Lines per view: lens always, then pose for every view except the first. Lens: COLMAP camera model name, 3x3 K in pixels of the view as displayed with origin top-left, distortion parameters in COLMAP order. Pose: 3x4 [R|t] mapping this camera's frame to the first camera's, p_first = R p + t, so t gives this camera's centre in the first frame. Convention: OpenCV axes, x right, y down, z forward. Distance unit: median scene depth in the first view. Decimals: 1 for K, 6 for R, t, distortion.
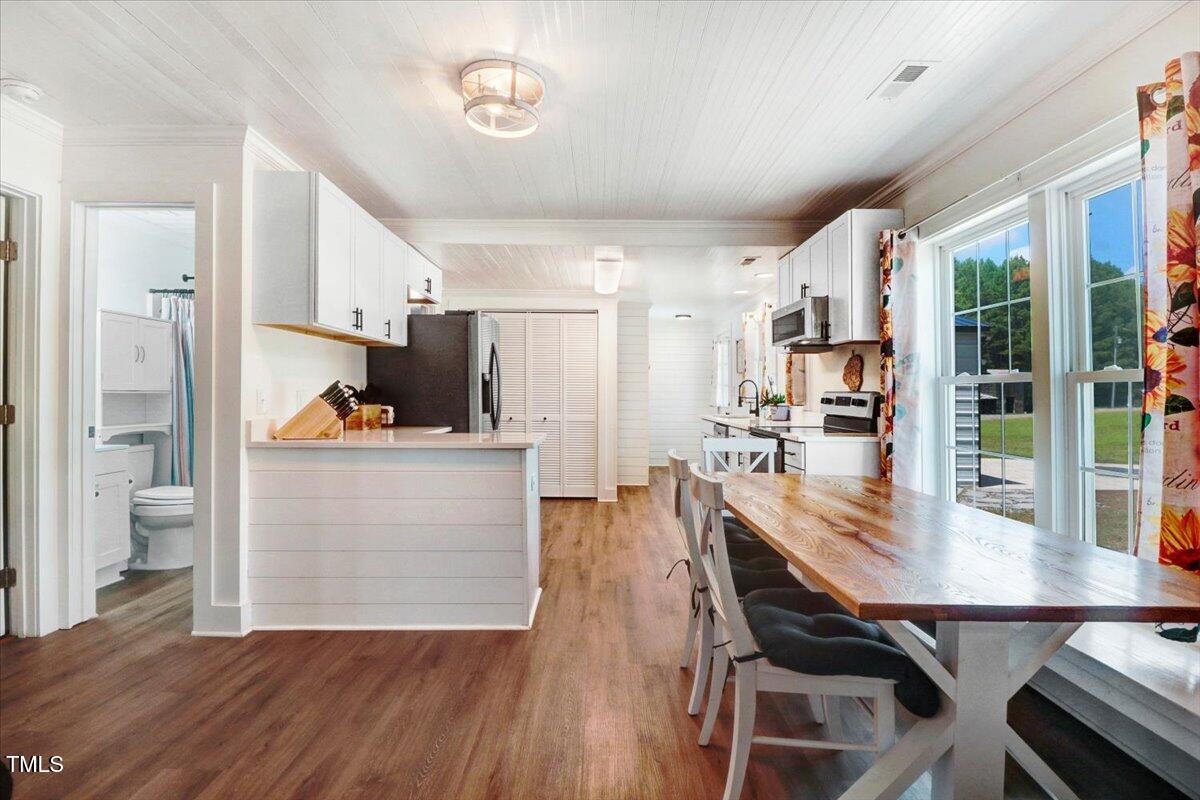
lens RADIAL K [[561.4, 0, 607.7], [0, 561.4, 392.5], [0, 0, 1]] dist [-0.006347, -0.011199]
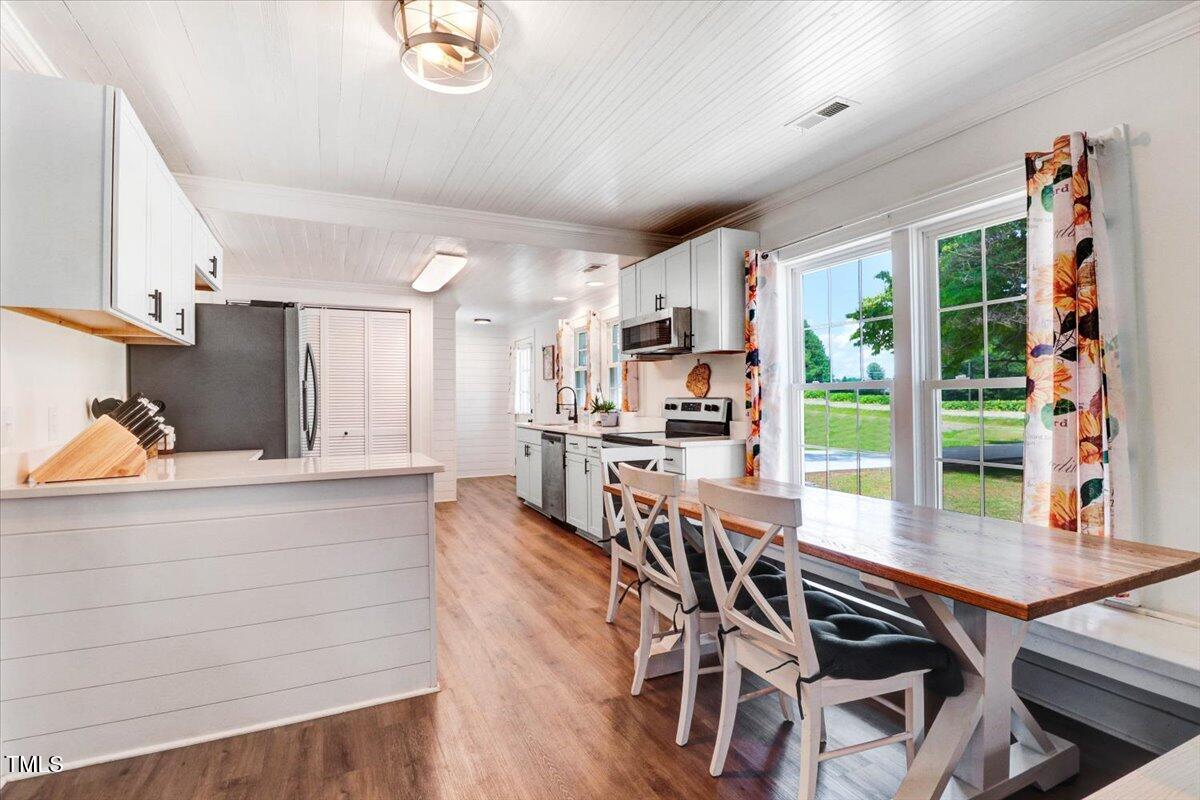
lens RADIAL K [[561.4, 0, 596.4], [0, 561.4, 397.8], [0, 0, 1]] dist [-0.006347, -0.011199]
pose [[0.910671, -0.013701, 0.412904, -0.220509], [0.014069, 0.999899, 0.002150, -0.007643], [-0.412892, 0.003851, 0.910772, 0.122241]]
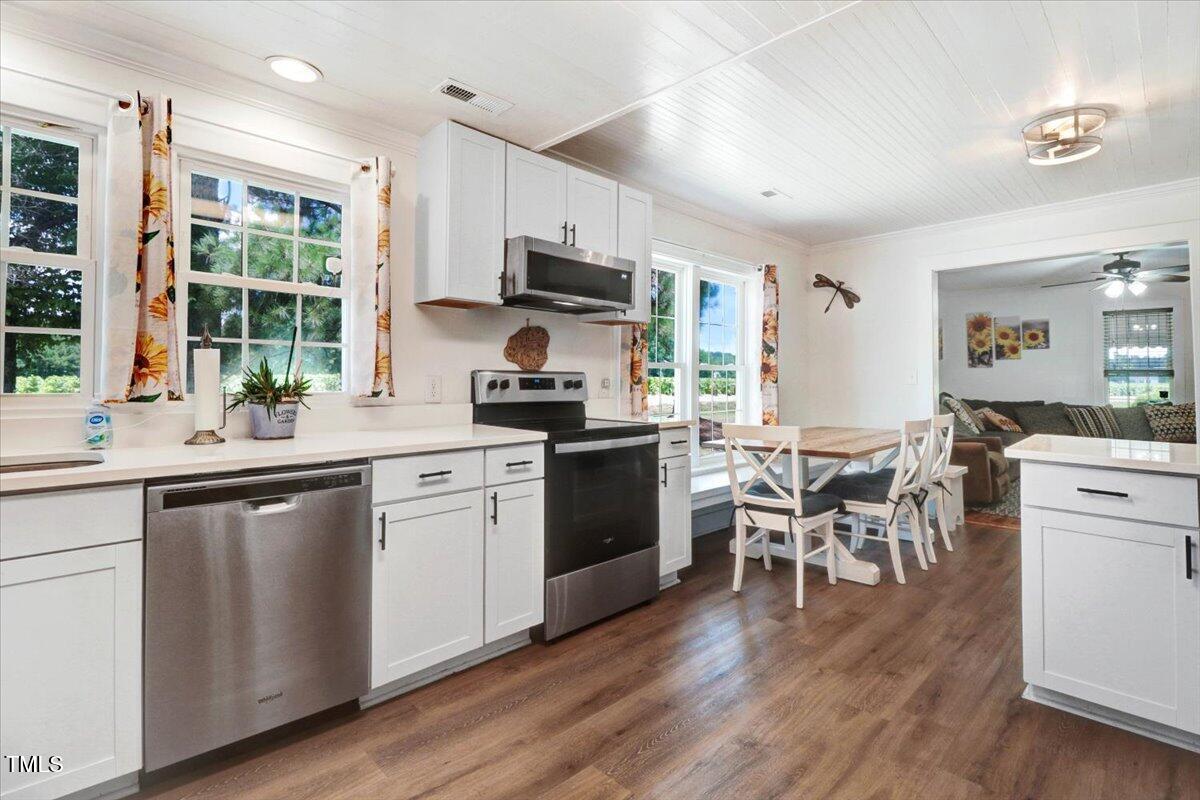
lens RADIAL K [[561.4, 0, 580.1], [0, 561.4, 377.8], [0, 0, 1]] dist [-0.006347, -0.011199]
pose [[-0.669486, 0.011659, 0.742733, -0.243231], [0.006015, 0.999929, -0.010274, 0.018373], [-0.742801, -0.002411, -0.669508, 1.766021]]
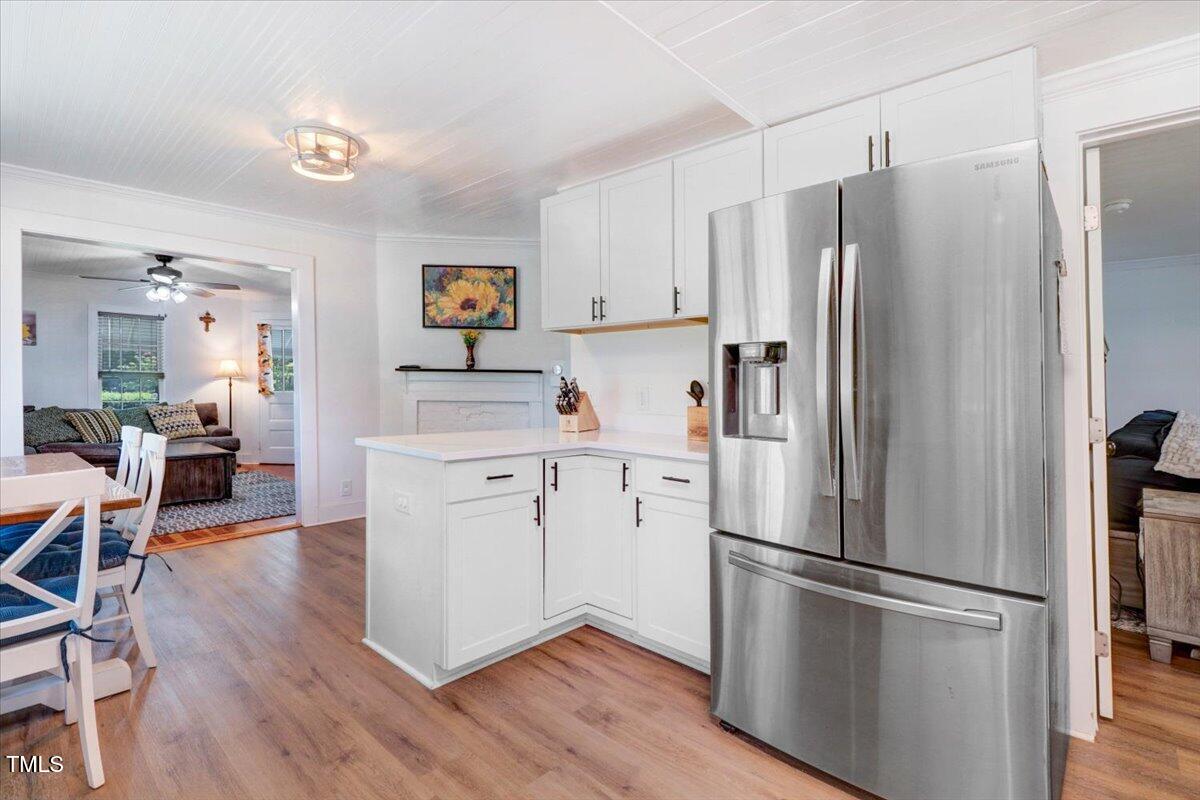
lens RADIAL K [[561.4, 0, 570.9], [0, 561.4, 383.8], [0, 0, 1]] dist [-0.006347, -0.011199]
pose [[-0.705963, 0.005323, -0.708229, 0.212544], [0.001363, 0.999980, 0.006158, 0.013020], [0.708248, 0.003382, -0.705956, 1.566141]]
